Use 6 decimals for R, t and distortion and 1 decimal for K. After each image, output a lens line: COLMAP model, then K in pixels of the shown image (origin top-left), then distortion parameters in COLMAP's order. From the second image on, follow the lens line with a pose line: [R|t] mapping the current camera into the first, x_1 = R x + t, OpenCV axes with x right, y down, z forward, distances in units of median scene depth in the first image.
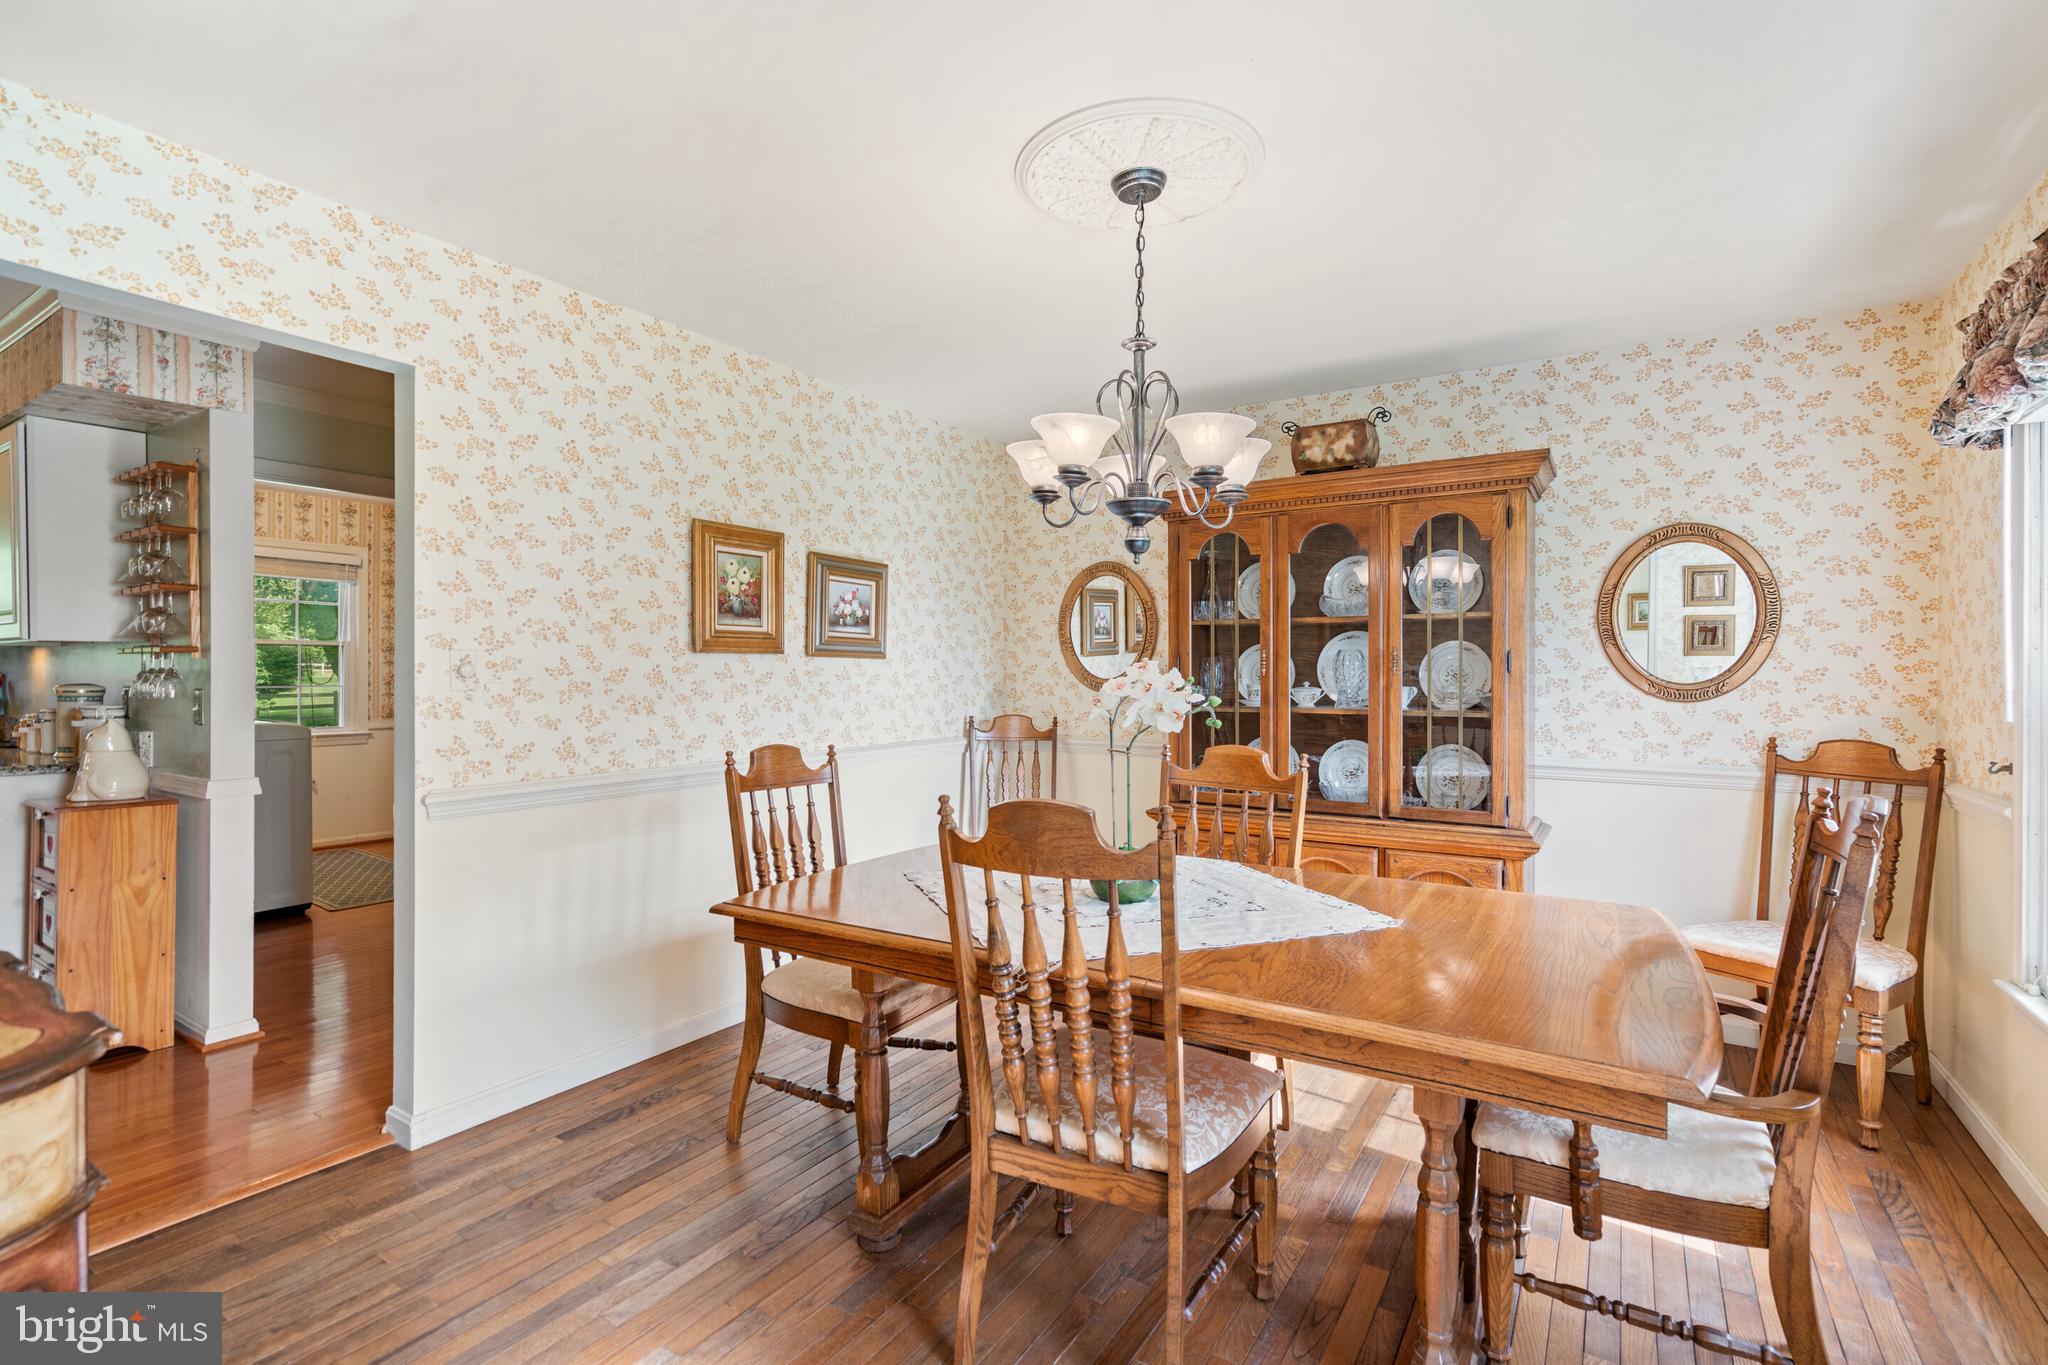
lens RADIAL K [[922.5, 0, 1033.8], [0, 922.5, 678.9], [0, 0, 1]] dist [-0.003007, 0.000989]
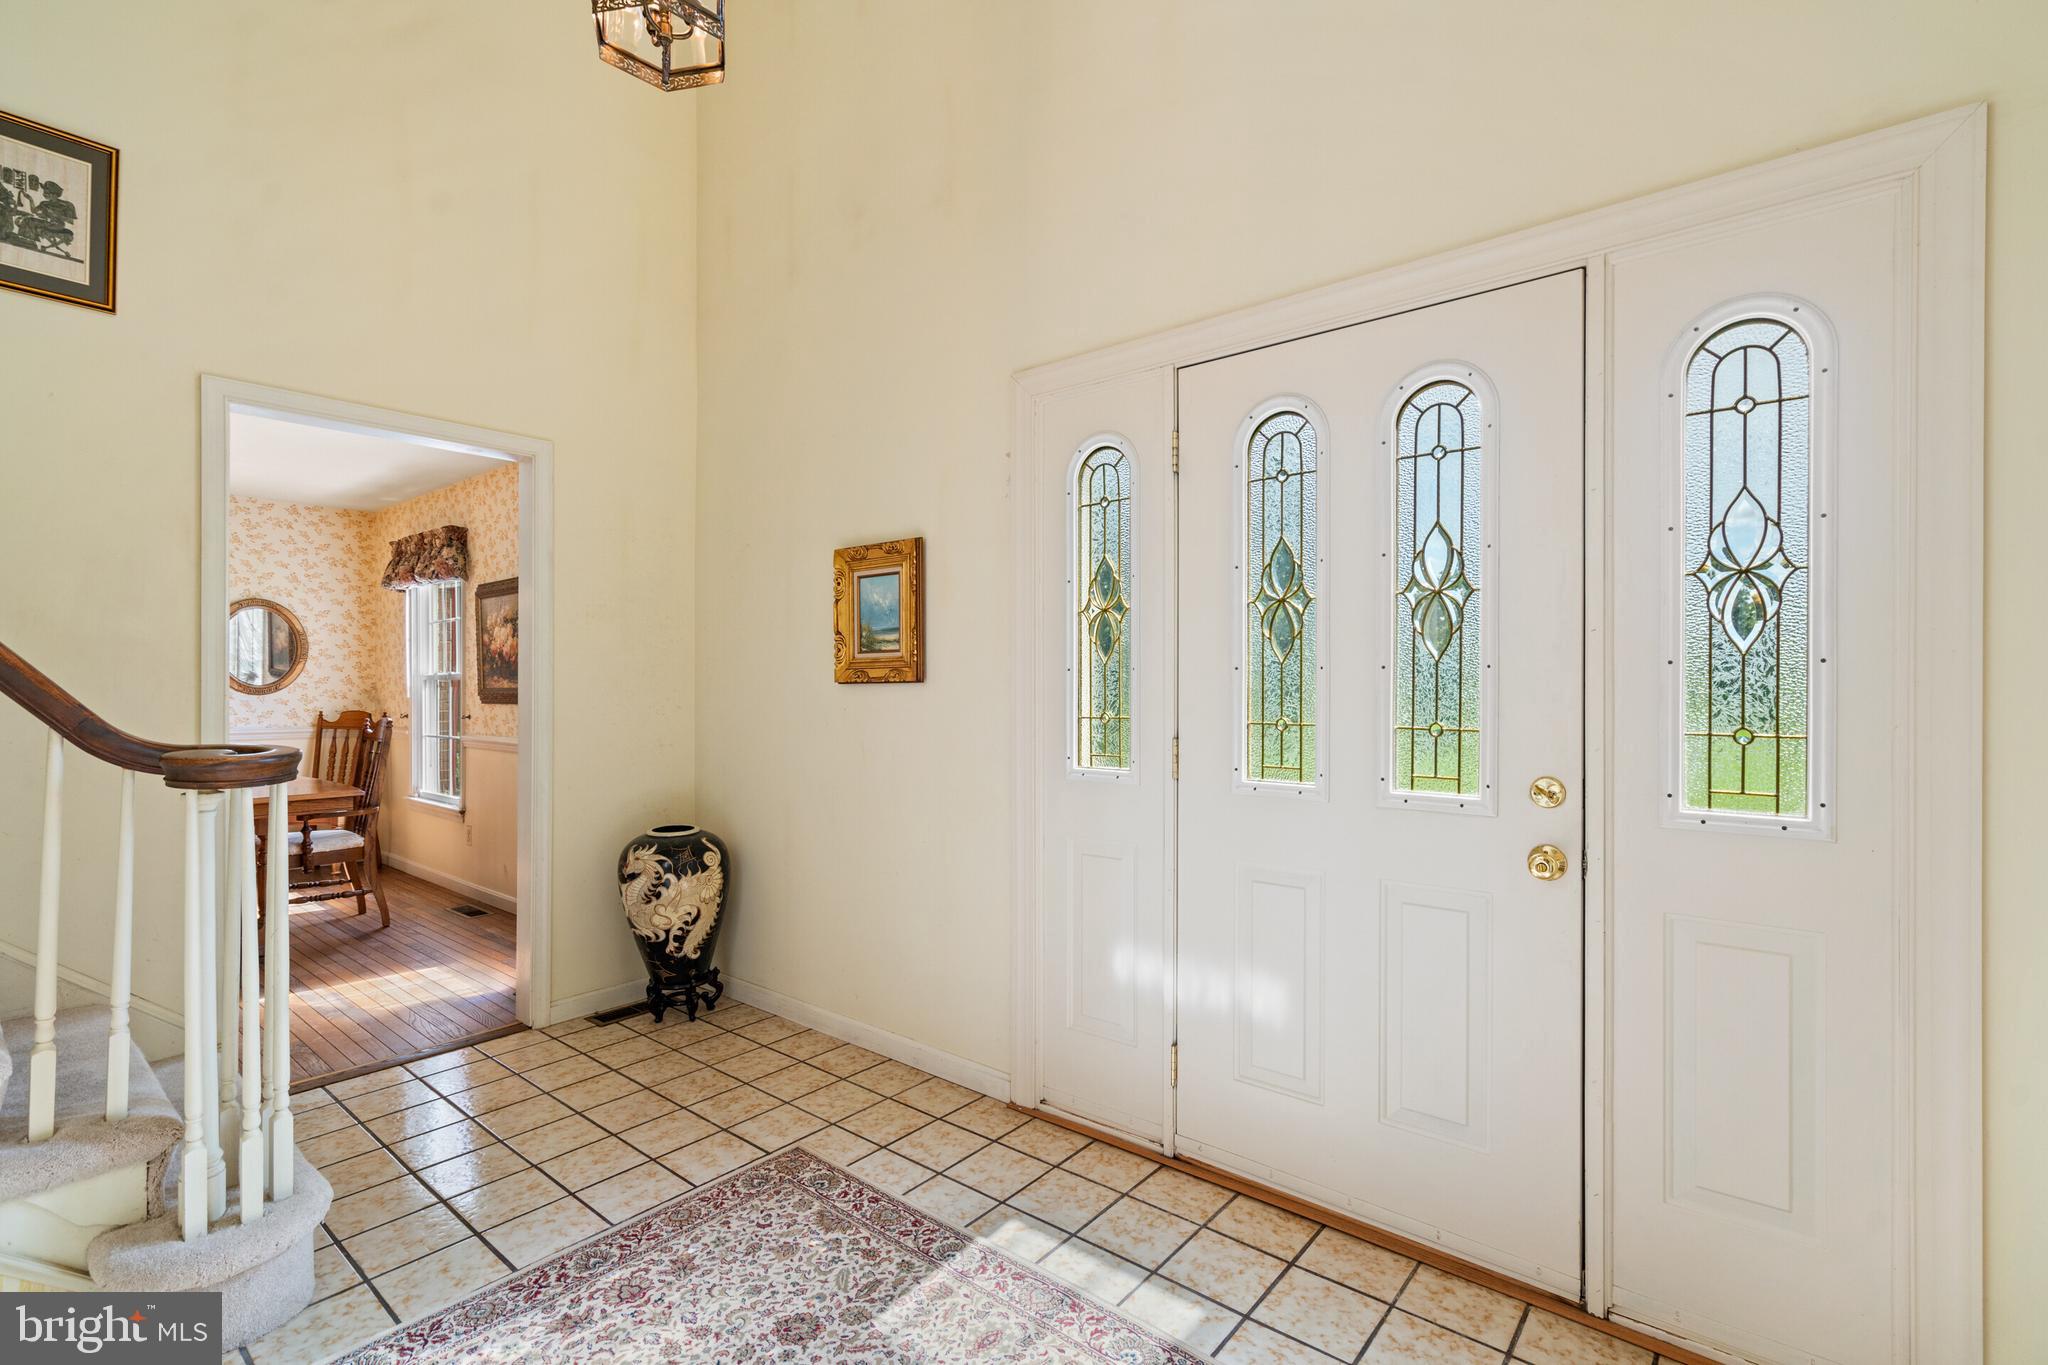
lens RADIAL K [[922.5, 0, 1029.3], [0, 922.5, 690.6], [0, 0, 1]] dist [-0.003007, 0.000989]
pose [[0.118790, -0.011480, 0.992853, -0.948835], [0.000873, 0.999934, 0.011458, -0.003117], [-0.992919, -0.000494, 0.118792, -0.762276]]
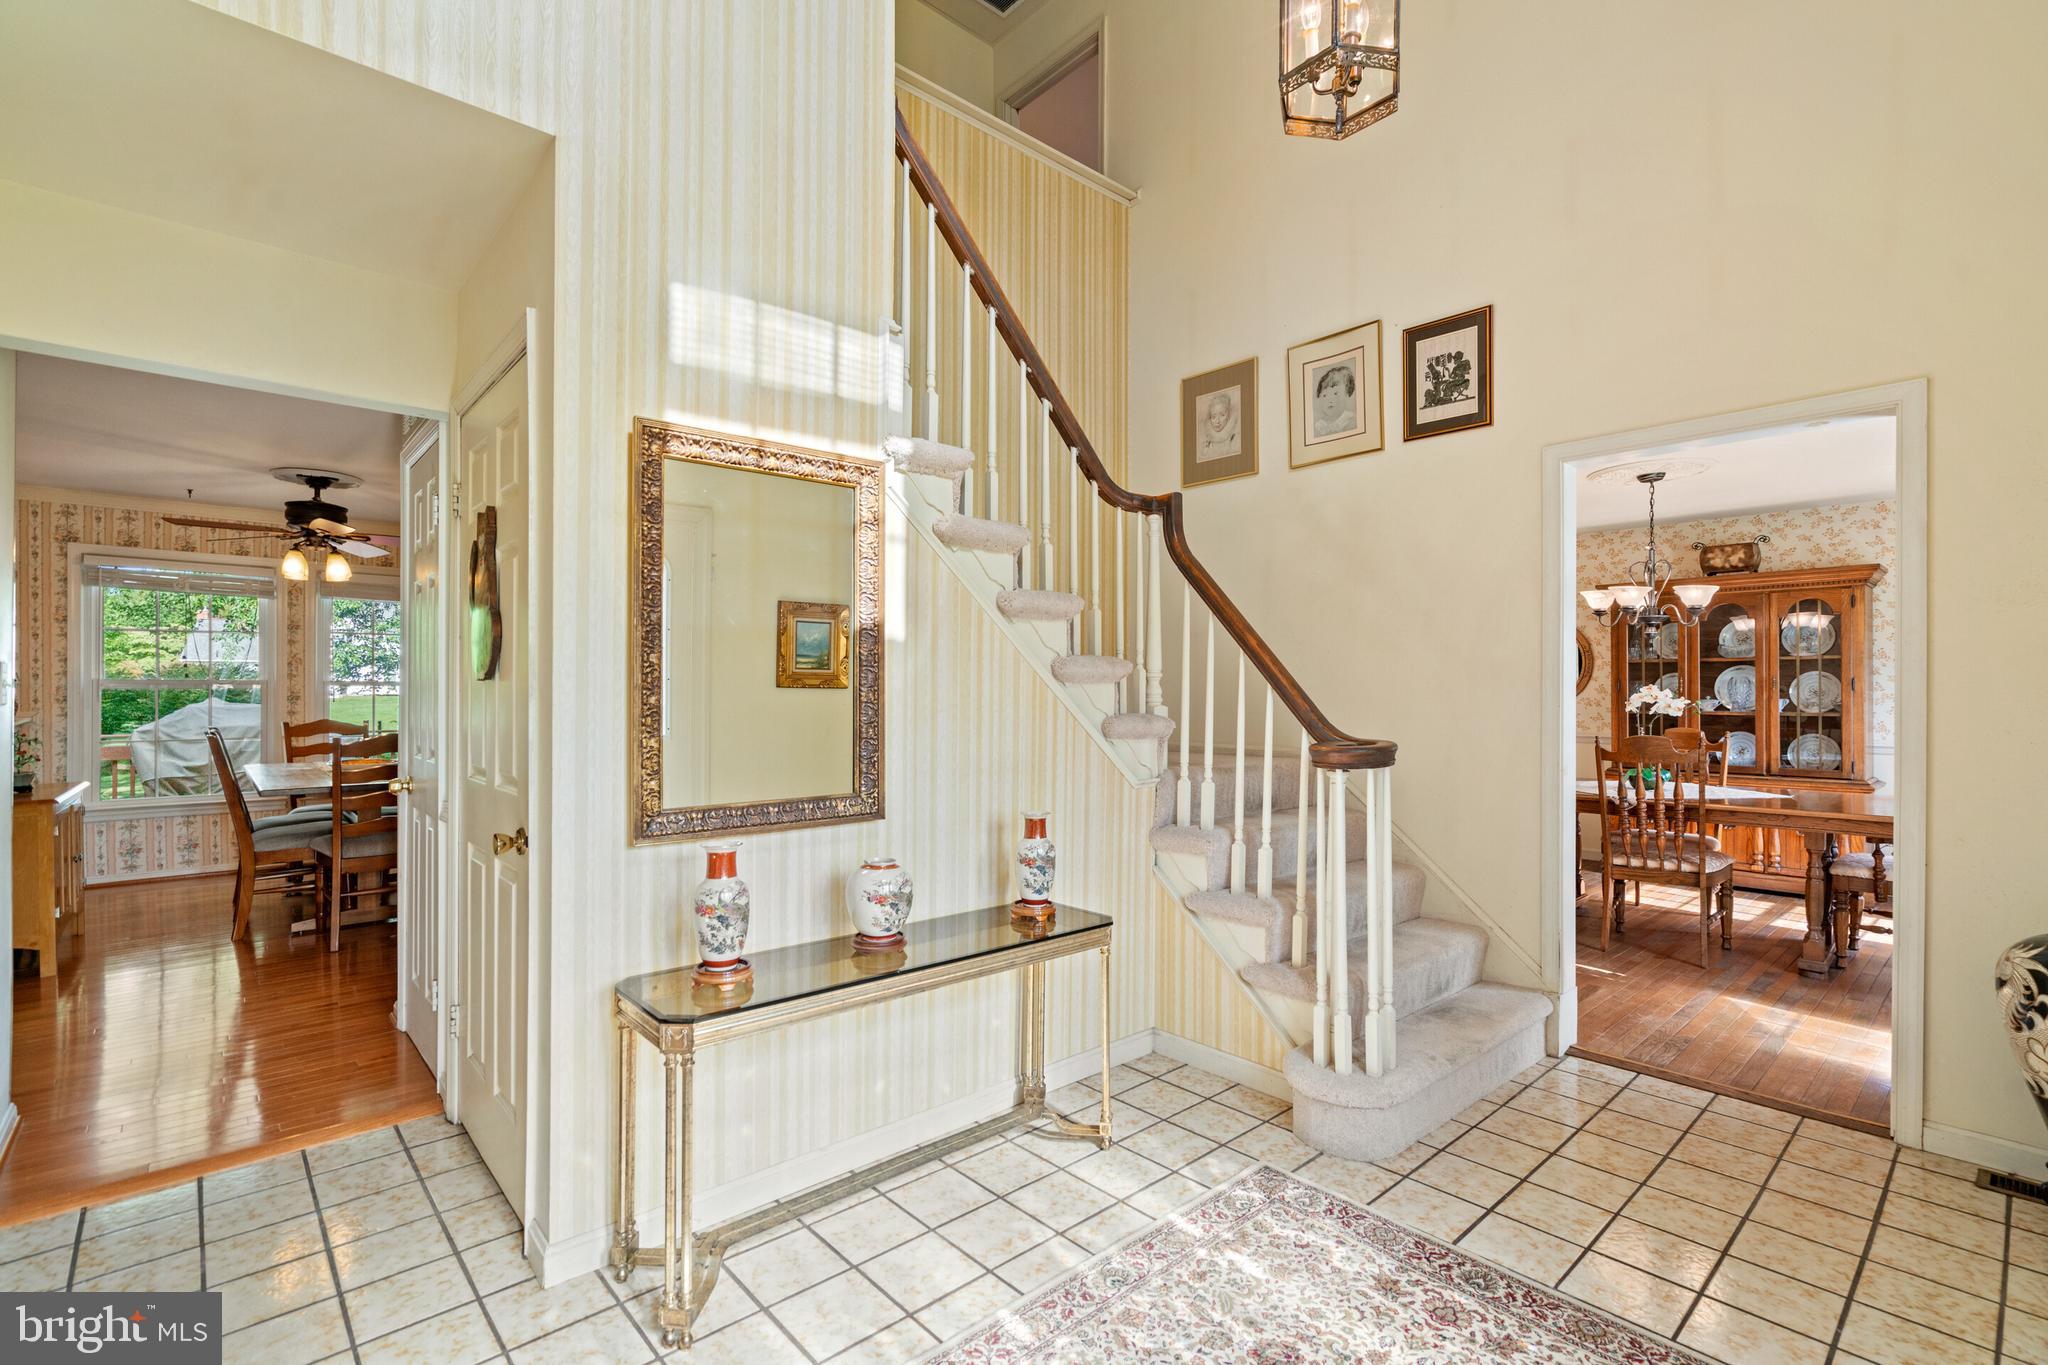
lens RADIAL K [[922.5, 0, 1027.4], [0, 922.5, 688.4], [0, 0, 1]] dist [-0.003007, 0.000989]
pose [[0.963390, -0.004646, -0.268062, -0.506917], [0.003005, 0.999974, -0.006532, -0.004071], [0.268086, 0.005487, 0.963379, -1.063903]]
